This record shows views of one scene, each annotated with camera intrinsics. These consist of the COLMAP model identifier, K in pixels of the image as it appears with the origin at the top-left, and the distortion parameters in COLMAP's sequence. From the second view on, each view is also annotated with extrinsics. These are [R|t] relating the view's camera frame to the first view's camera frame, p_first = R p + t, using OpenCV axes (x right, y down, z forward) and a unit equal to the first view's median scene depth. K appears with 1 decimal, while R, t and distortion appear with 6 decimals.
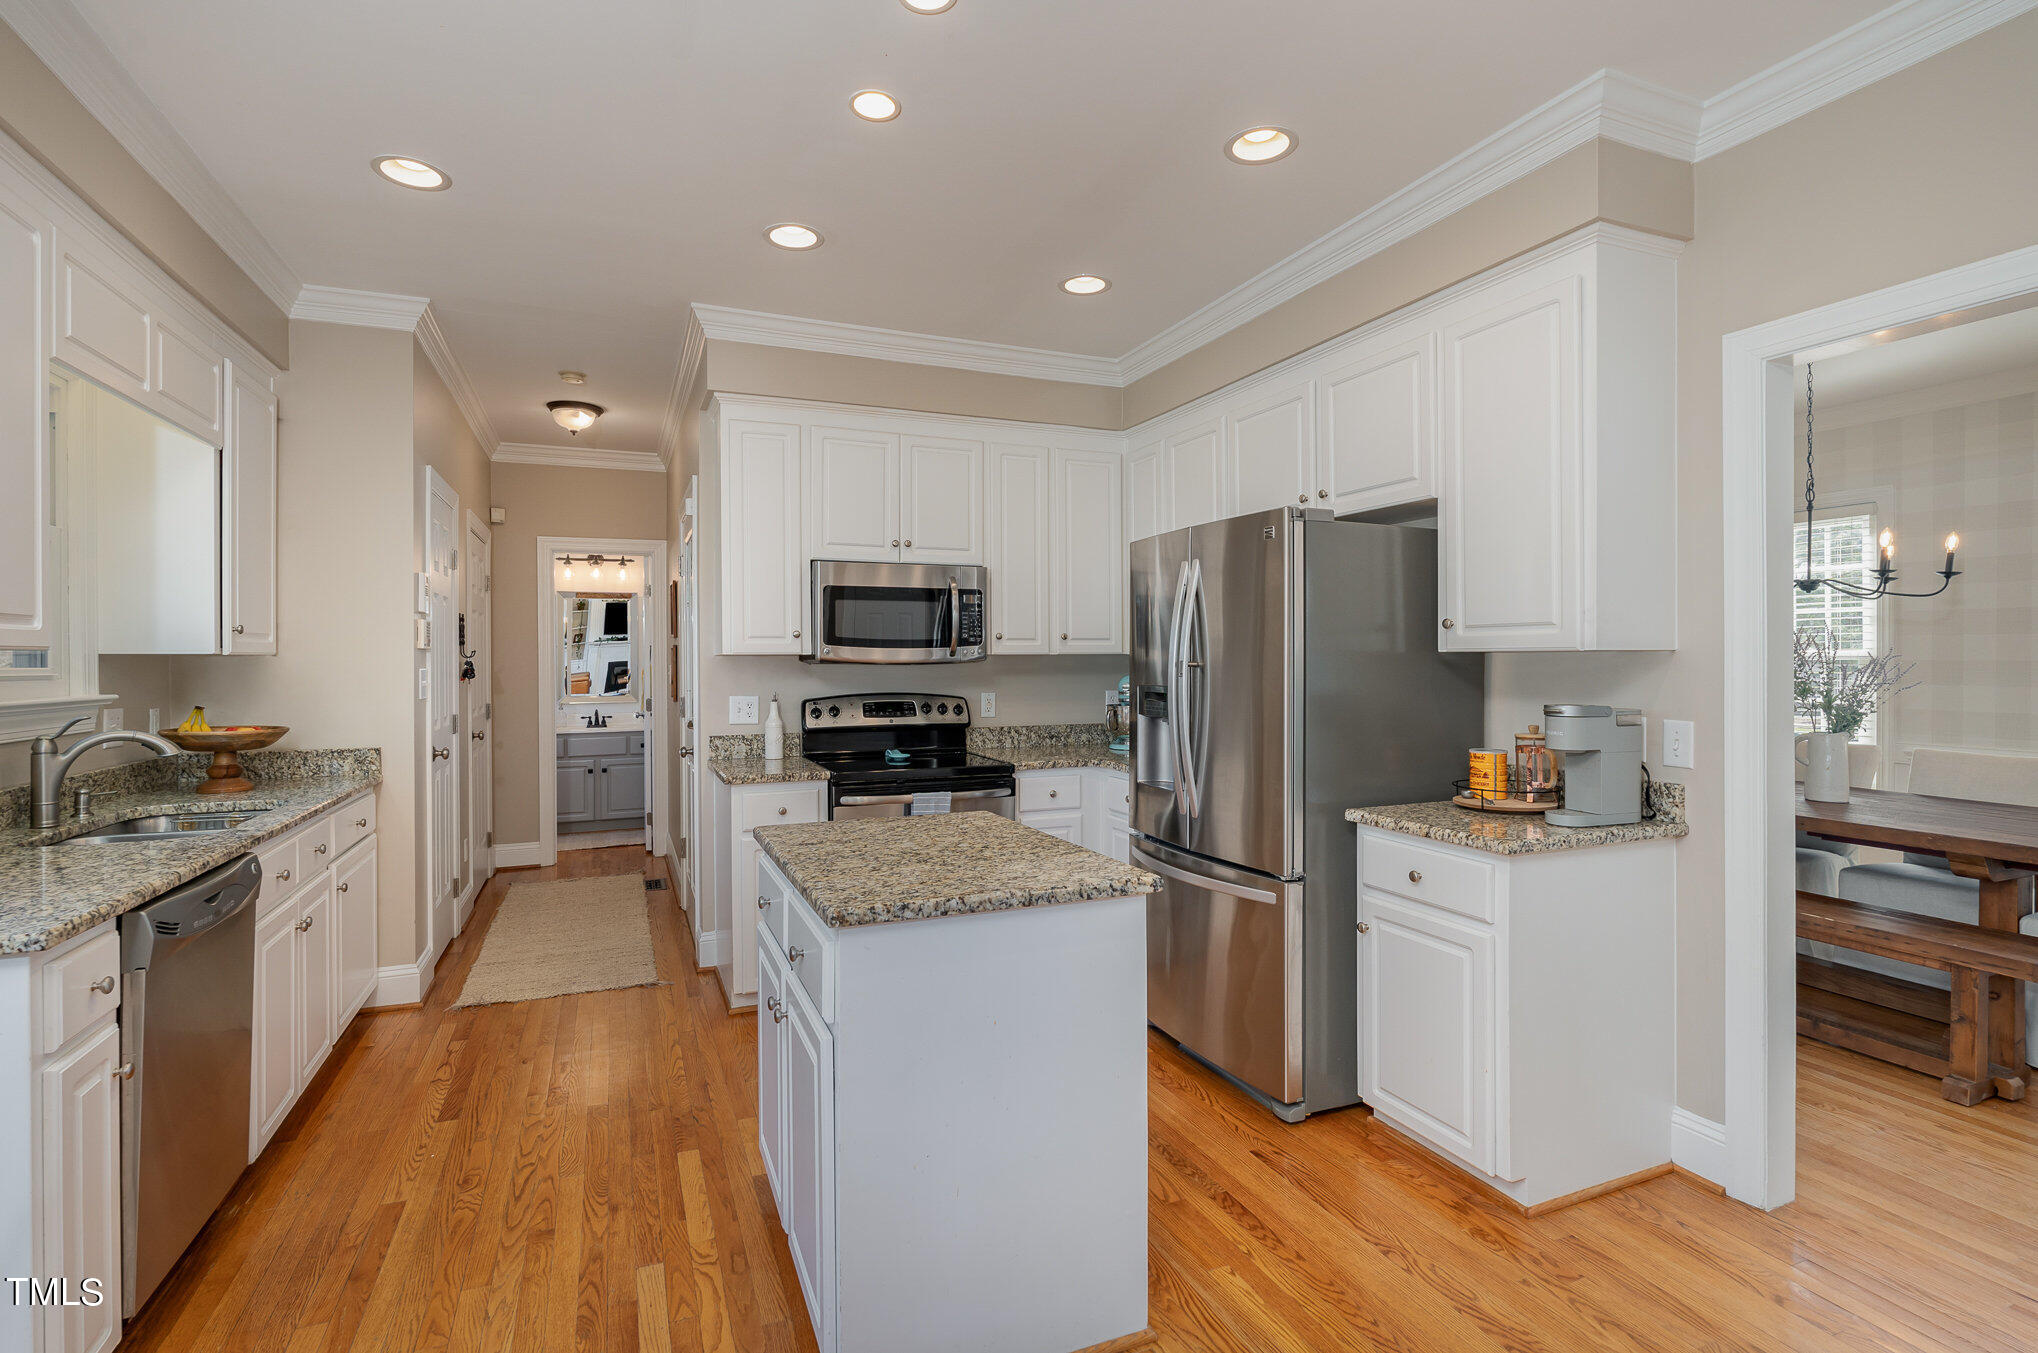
lens RADIAL K [[959.7, 0, 1012.1], [0, 959.7, 662.8], [0, 0, 1]] dist [-0.000295, 0.000548]
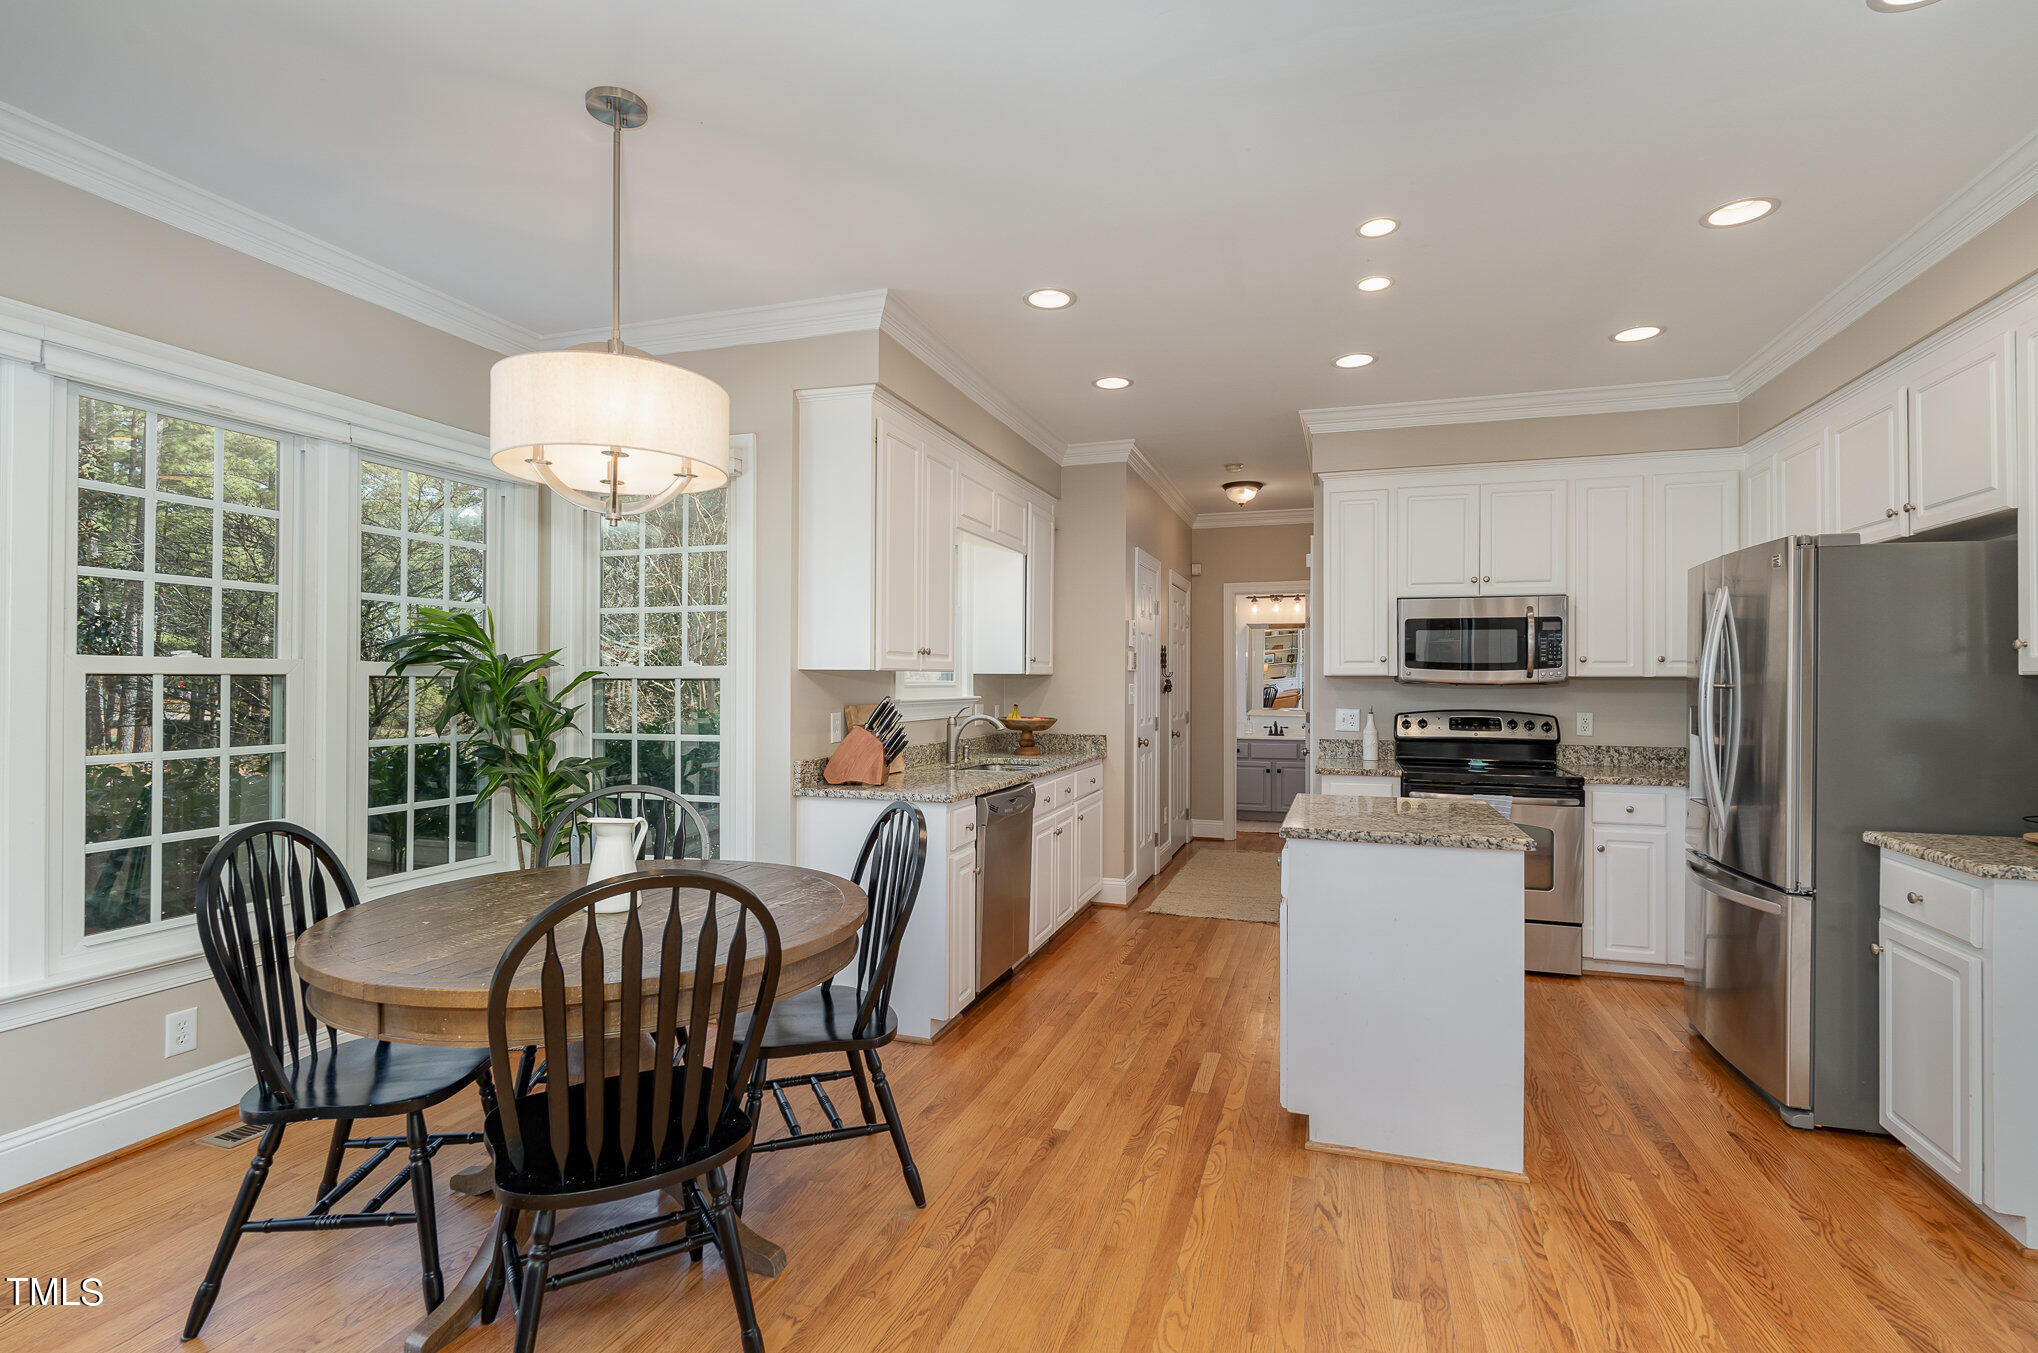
lens RADIAL K [[959.7, 0, 1023.7], [0, 959.7, 675.4], [0, 0, 1]] dist [-0.000295, 0.000548]
pose [[0.755048, 0.004211, -0.655656, 0.241546], [-0.010165, 0.999934, -0.005284, 0.002638], [0.655591, 0.010654, 0.755041, -0.240442]]
